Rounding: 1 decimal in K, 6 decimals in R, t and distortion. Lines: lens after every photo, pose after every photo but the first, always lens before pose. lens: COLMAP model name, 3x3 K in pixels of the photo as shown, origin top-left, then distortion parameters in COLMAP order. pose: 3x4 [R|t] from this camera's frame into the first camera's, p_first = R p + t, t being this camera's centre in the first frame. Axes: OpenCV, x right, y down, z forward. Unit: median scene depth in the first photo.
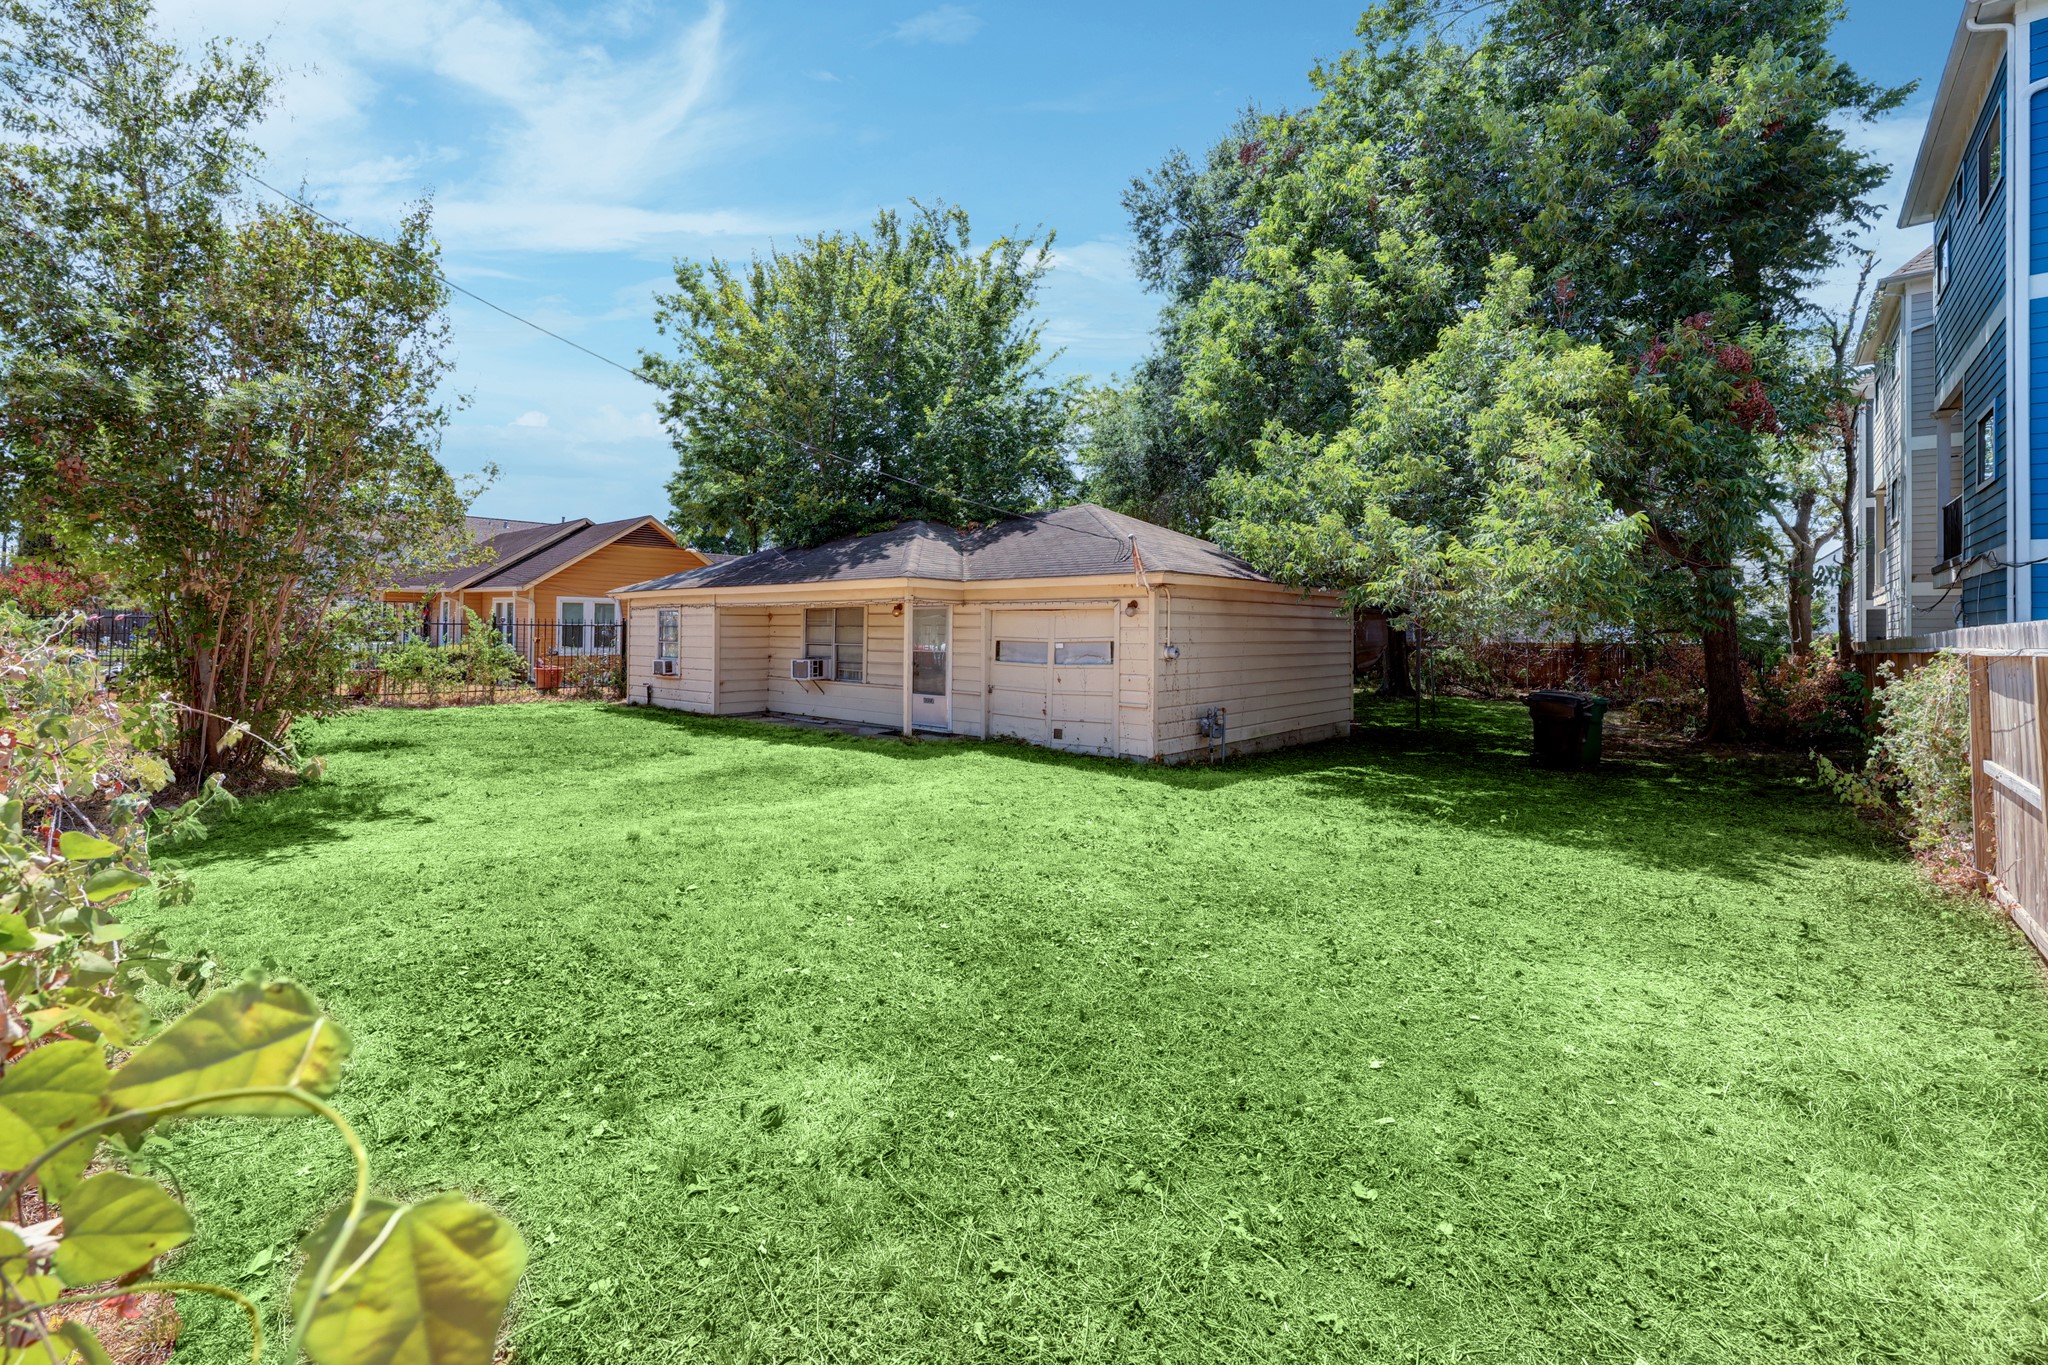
lens RADIAL K [[841.7, 0, 989.9], [0, 841.7, 629.6], [0, 0, 1]] dist [0.000081, 0.000086]
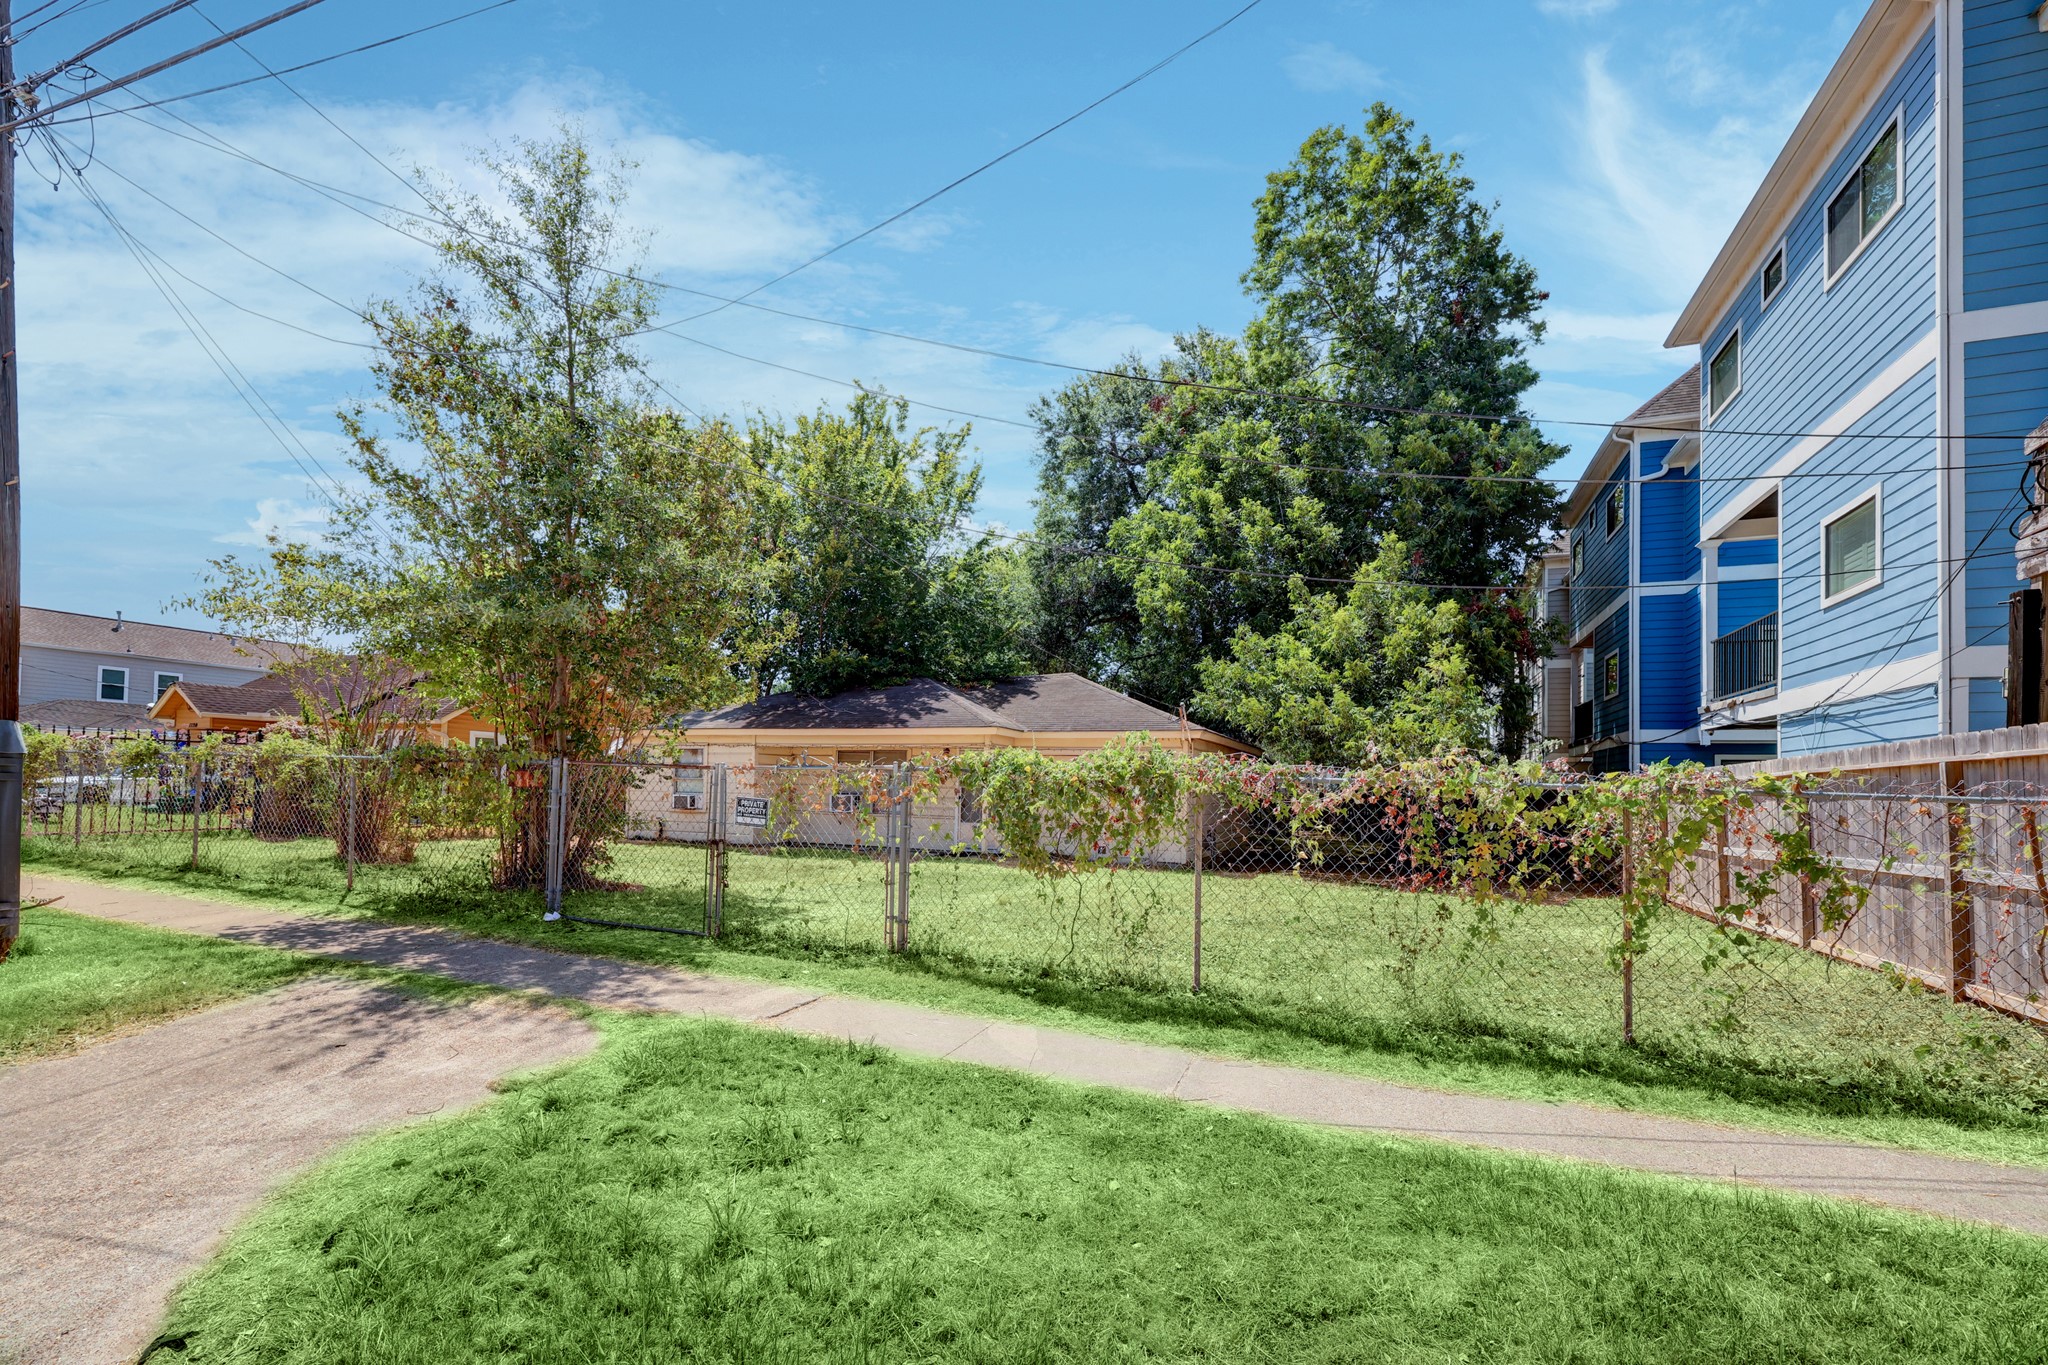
lens RADIAL K [[838.4, 0, 1016.5], [0, 838.4, 773.0], [0, 0, 1]] dist [-0.001018, -0.000177]
pose [[0.944472, 0.017154, 0.328143, -0.421330], [-0.014194, 0.999834, -0.011413, 0.017869], [-0.328284, 0.006121, 0.944559, -0.175228]]
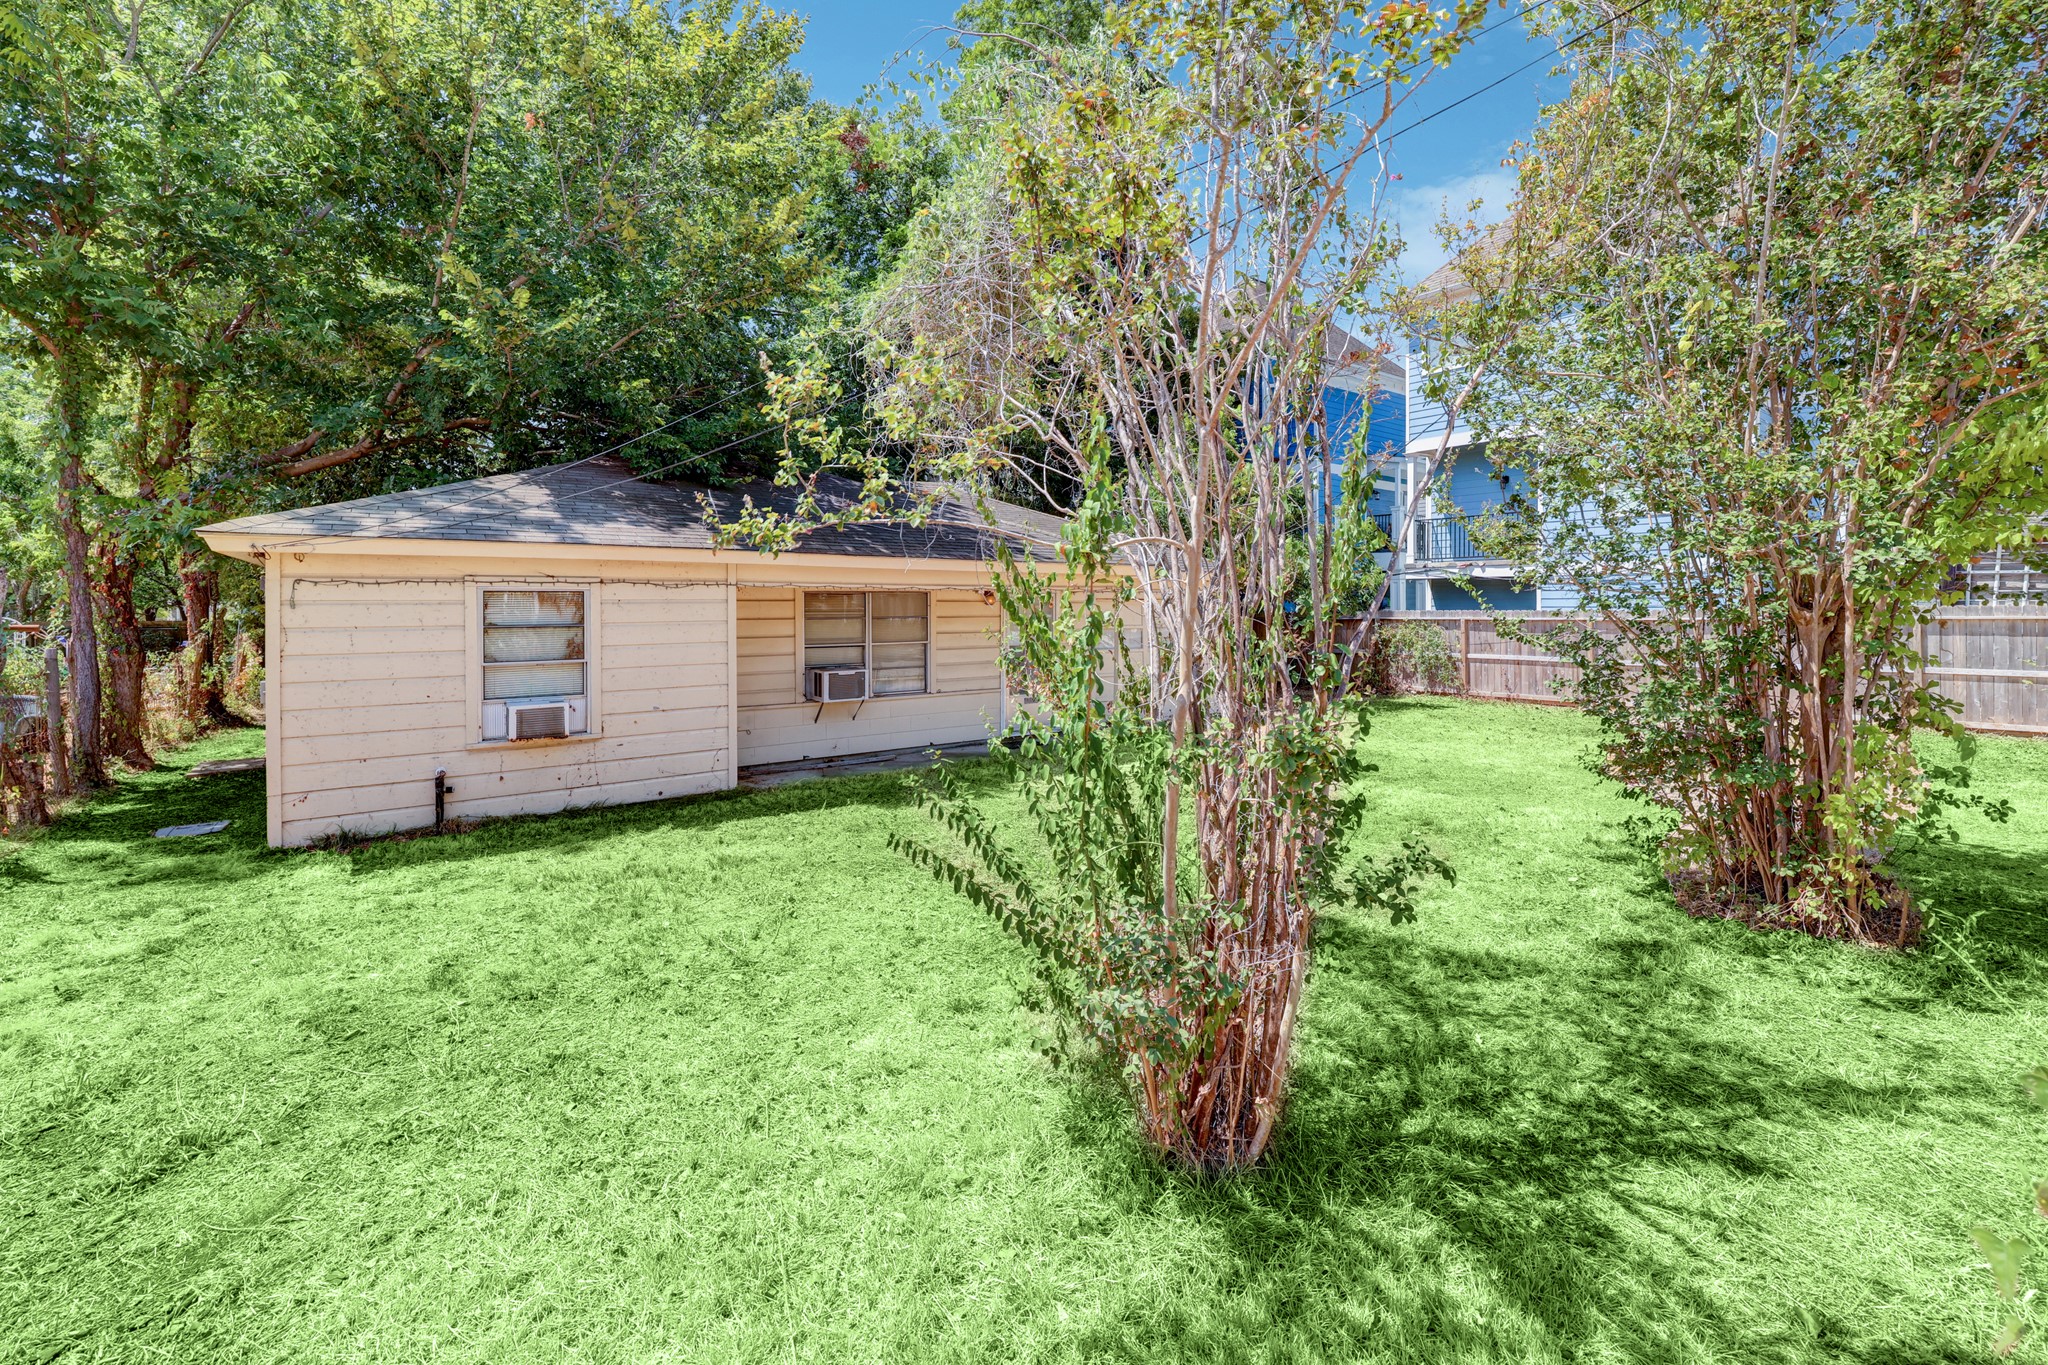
lens RADIAL K [[854.3, 0, 1023.1], [0, 854.3, 605.4], [0, 0, 1]] dist [-0.000155, -0.000024]
pose [[0.211813, -0.009917, 0.977260, -0.949313], [-0.003890, 0.999932, 0.010990, -0.025355], [-0.977302, -0.006130, 0.211760, 0.822767]]
